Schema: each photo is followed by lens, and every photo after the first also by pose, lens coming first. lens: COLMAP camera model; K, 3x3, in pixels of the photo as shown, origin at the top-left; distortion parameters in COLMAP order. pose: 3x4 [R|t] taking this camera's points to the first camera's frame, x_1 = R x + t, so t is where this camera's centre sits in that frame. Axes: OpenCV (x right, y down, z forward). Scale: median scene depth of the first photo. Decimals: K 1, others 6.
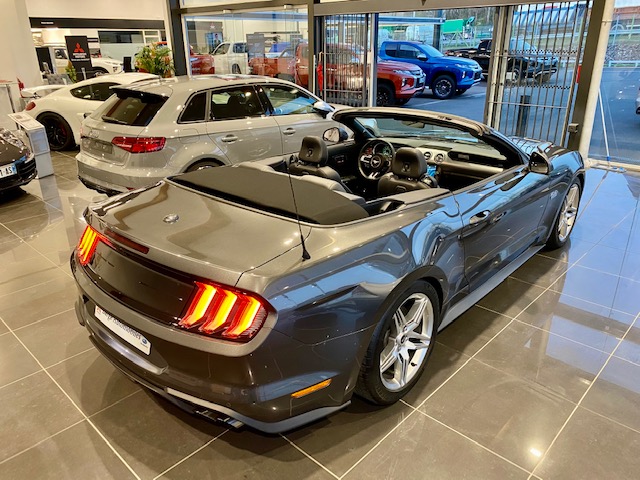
lens RADIAL K [[485.5, 0, 322.8], [0, 485.5, 243.0], [0, 0, 1]] dist [-0.007236, 0.001228]
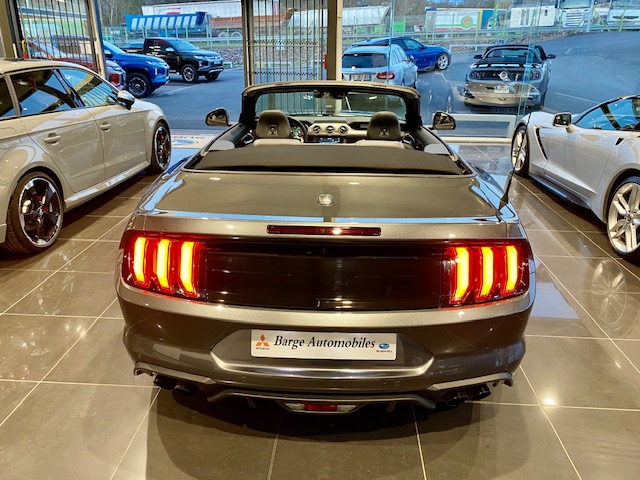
lens RADIAL K [[485.5, 0, 322.1], [0, 485.5, 238.0], [0, 0, 1]] dist [-0.007236, 0.001228]
pose [[0.753131, -0.216254, 0.621312, -0.136826], [0.227797, 0.971727, 0.062093, -0.006722], [-0.617173, 0.094768, 0.781099, 0.063895]]
